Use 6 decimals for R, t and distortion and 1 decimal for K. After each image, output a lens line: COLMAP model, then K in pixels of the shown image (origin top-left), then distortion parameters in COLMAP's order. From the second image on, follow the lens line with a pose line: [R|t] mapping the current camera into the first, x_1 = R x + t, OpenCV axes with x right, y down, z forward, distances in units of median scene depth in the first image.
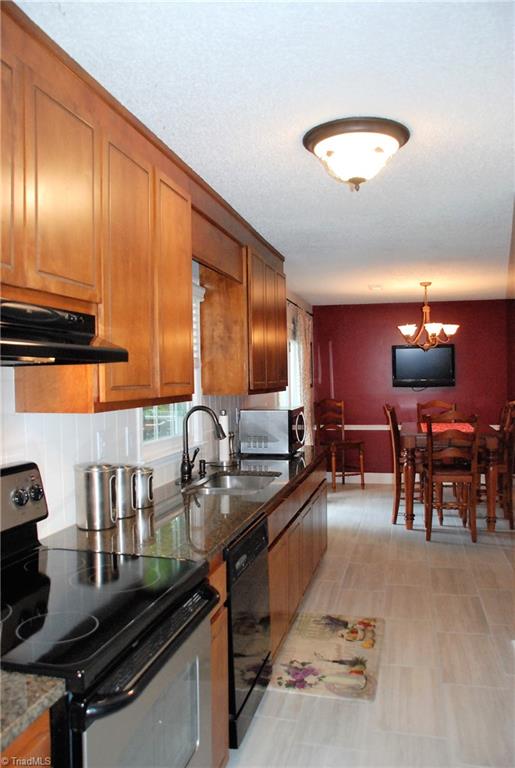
lens RADIAL K [[627.3, 0, 257.5], [0, 627.3, 384.0], [0, 0, 1]] dist [-0.110336, 0.004111]
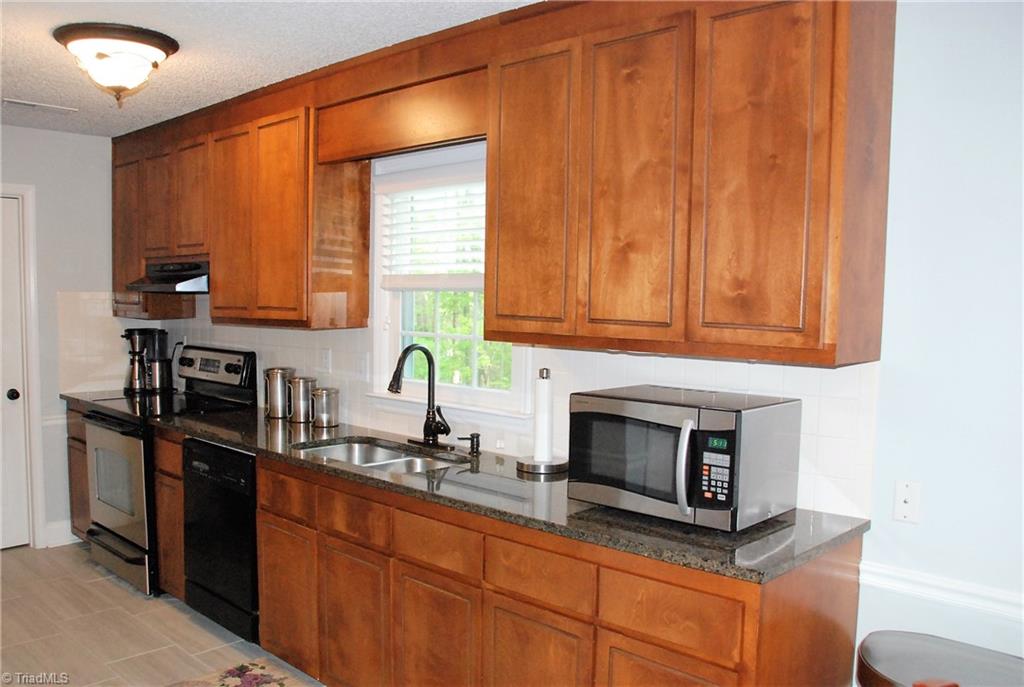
lens RADIAL K [[836.4, 0, 513.7], [0, 836.4, 370.2], [0, 0, 1]] dist [-0.110336, 0.004111]
pose [[-0.501102, 0.085779, -0.861126, 0.742728], [-0.011394, 0.994335, 0.105678, -0.041878], [0.865313, 0.062767, -0.497286, 1.716209]]
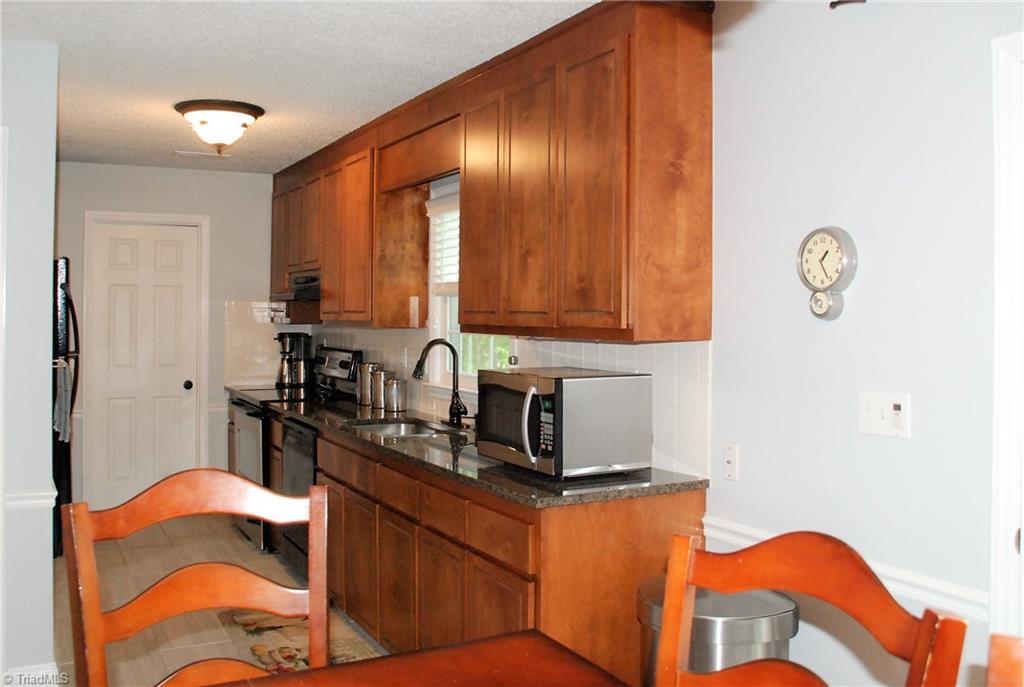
lens RADIAL K [[896.7, 0, 522.7], [0, 896.7, 298.2], [0, 0, 1]] dist [-0.126265, -0.001197]
pose [[-0.734890, 0.004386, -0.678173, 0.722825], [0.005461, 0.999985, 0.000551, -0.023484], [0.678165, -0.003299, -0.734902, 2.165612]]
